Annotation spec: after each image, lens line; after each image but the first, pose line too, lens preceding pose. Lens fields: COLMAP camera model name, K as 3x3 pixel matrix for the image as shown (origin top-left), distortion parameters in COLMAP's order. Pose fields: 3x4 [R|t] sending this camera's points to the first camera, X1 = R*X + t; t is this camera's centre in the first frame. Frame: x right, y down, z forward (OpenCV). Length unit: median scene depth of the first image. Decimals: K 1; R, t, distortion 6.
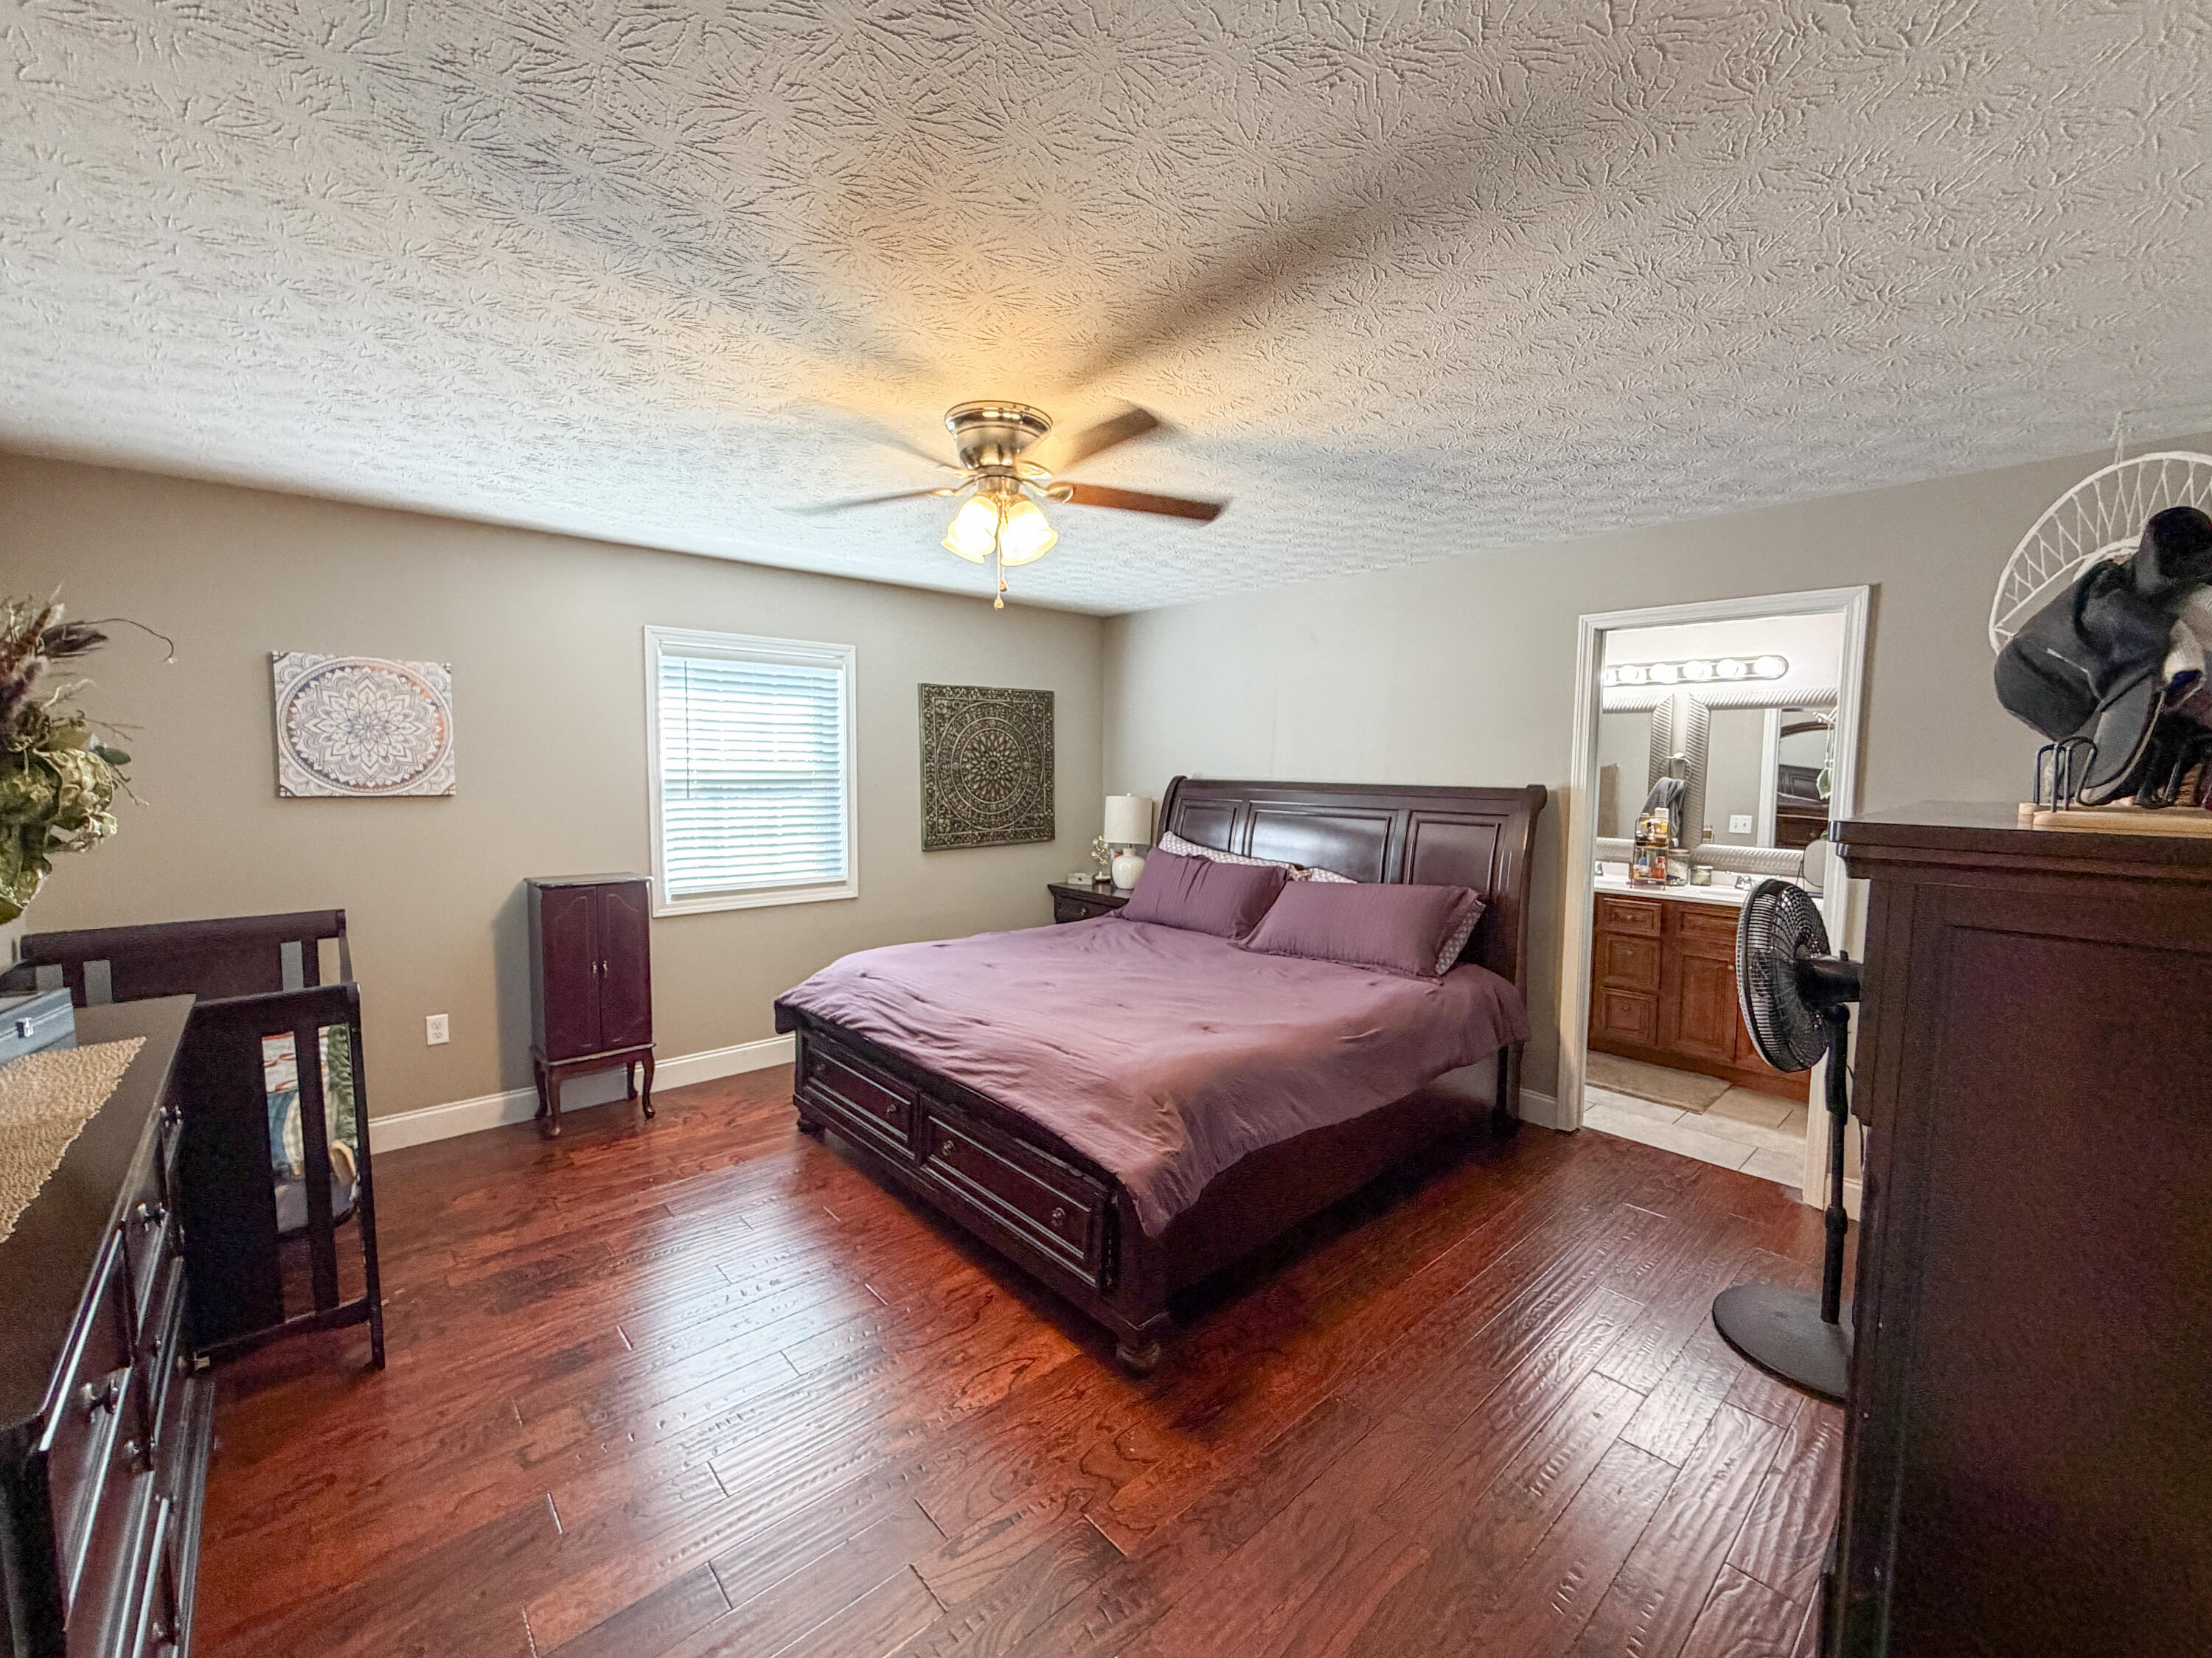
lens RADIAL K [[883.0, 0, 1100.3], [0, 883.0, 826.2], [0, 0, 1]] dist [-0.000549, 0.000165]
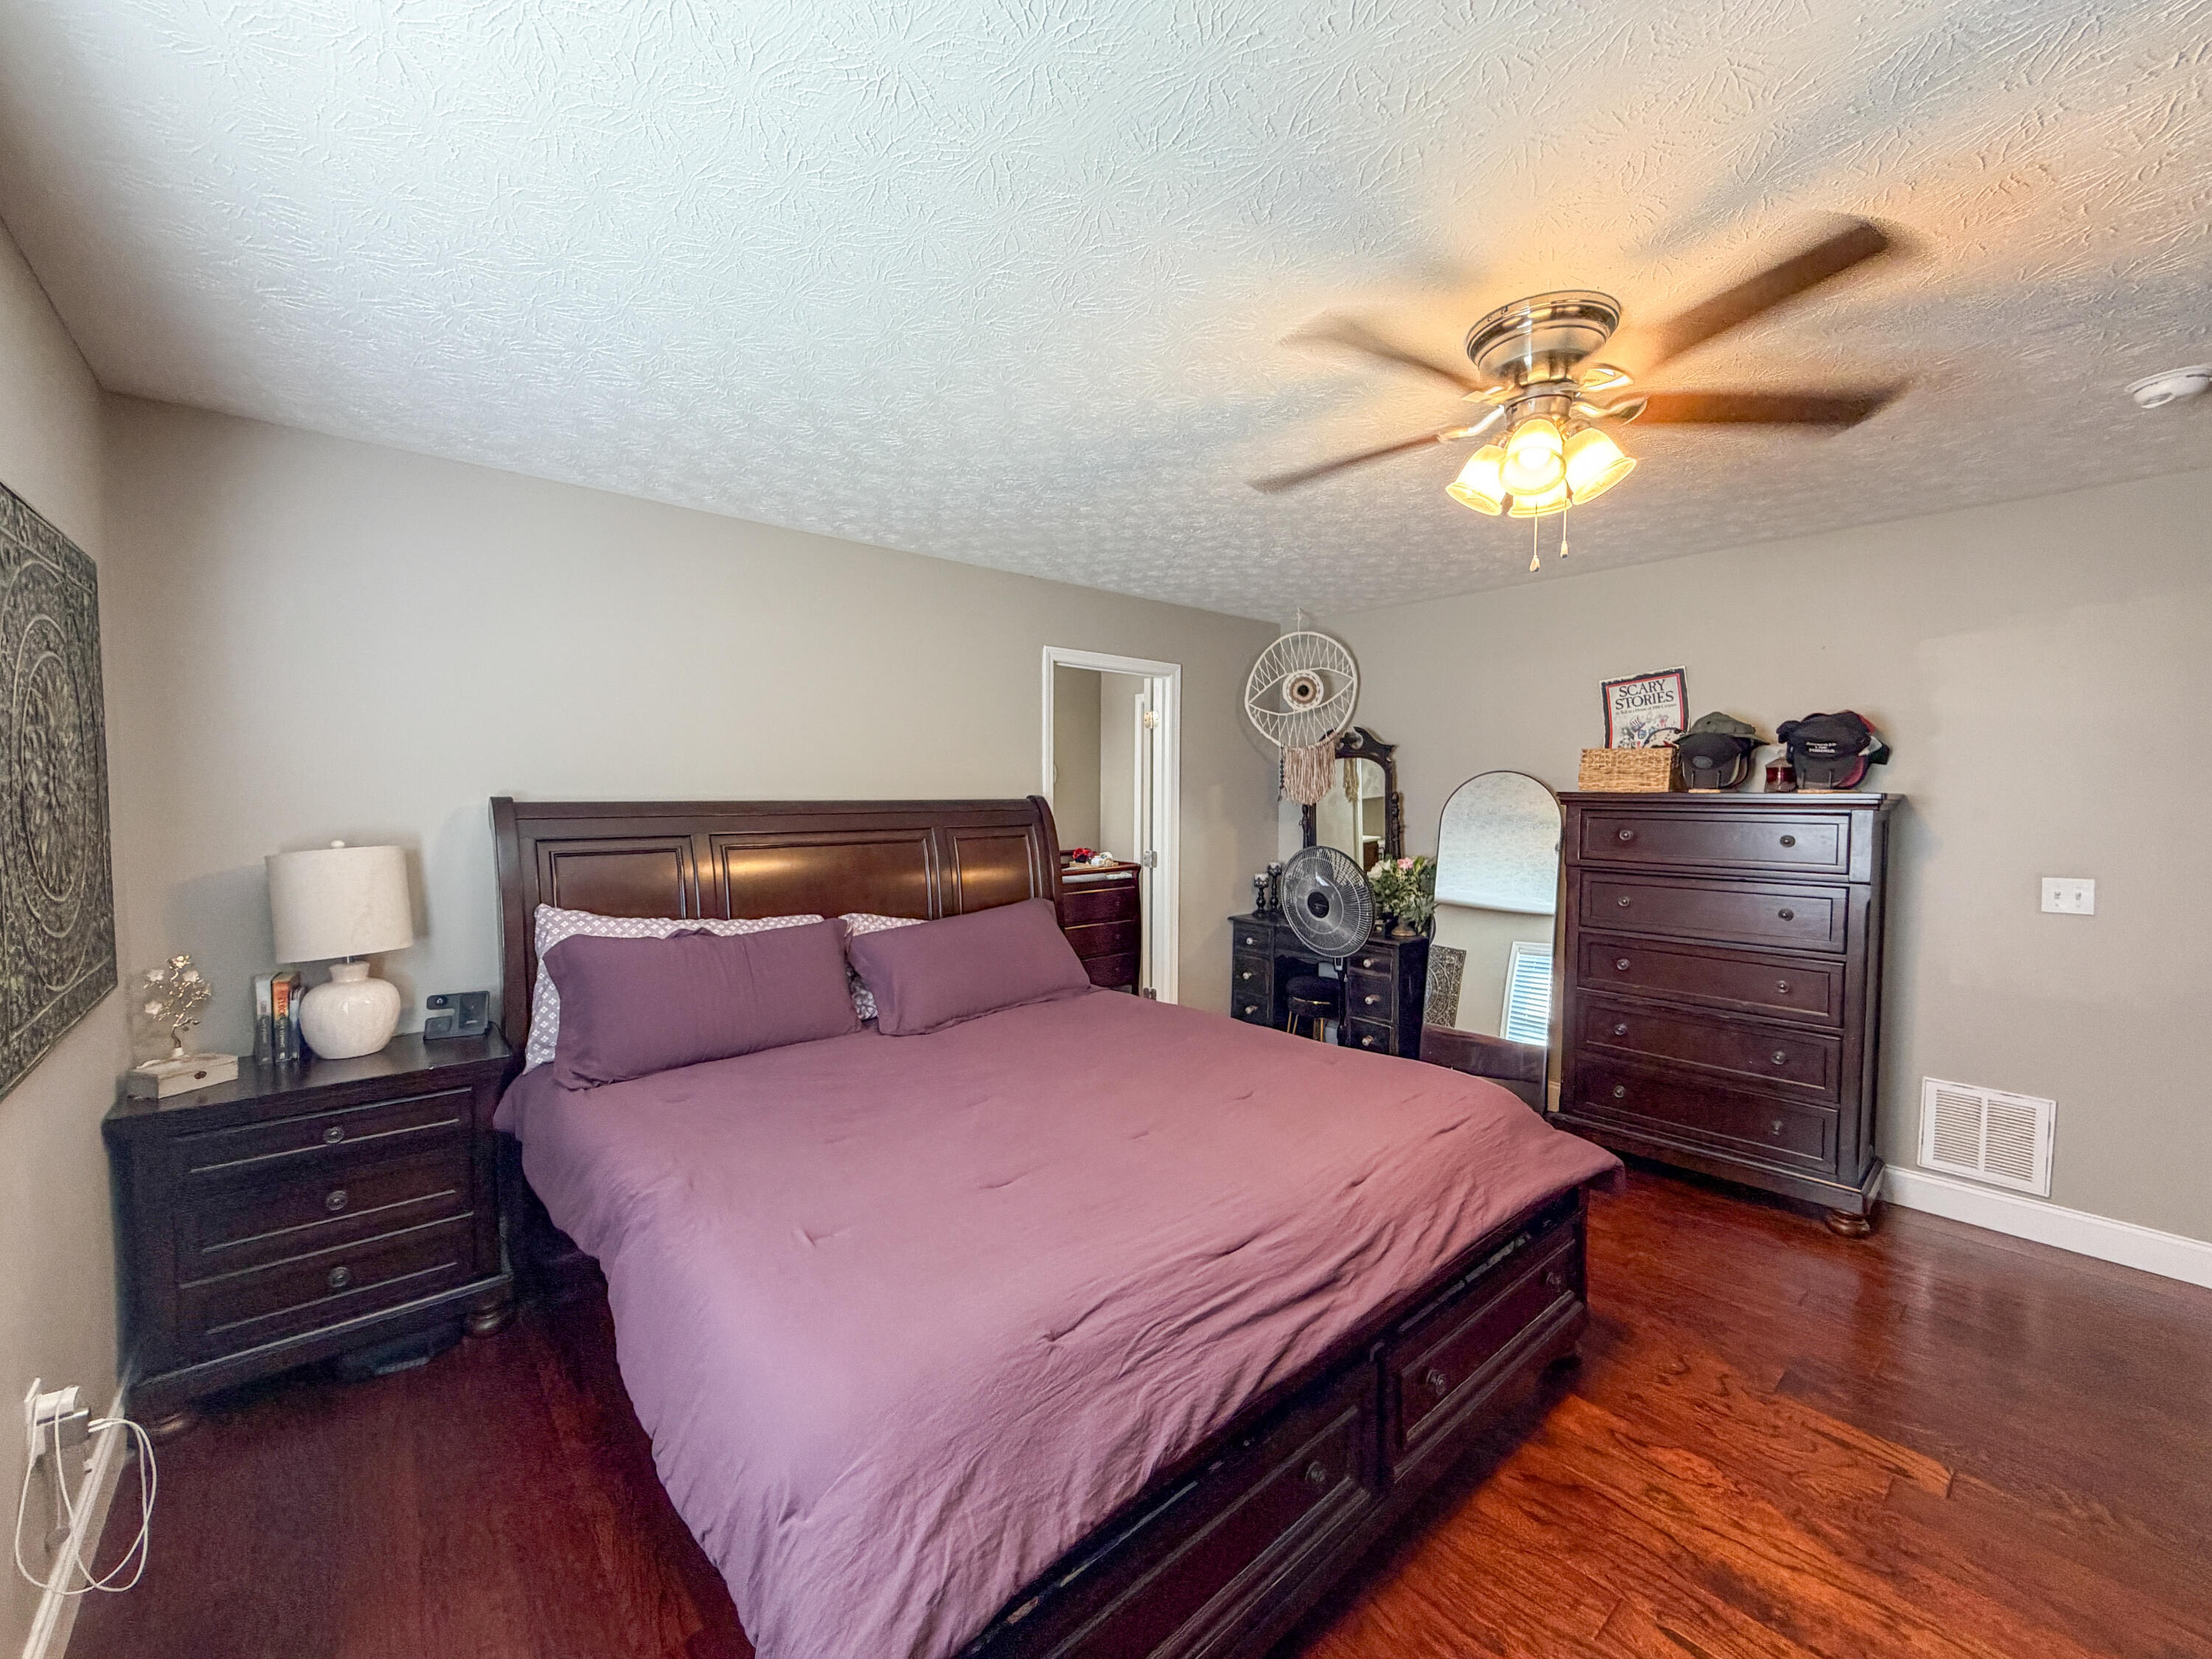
lens RADIAL K [[883.1, 0, 1100.3], [0, 883.1, 826.7], [0, 0, 1]] dist [-0.000549, 0.000165]
pose [[0.022180, -0.053198, 0.998338, -0.695081], [0.074653, 0.995884, 0.051409, -0.072238], [-0.996963, 0.073389, 0.026060, 1.053833]]
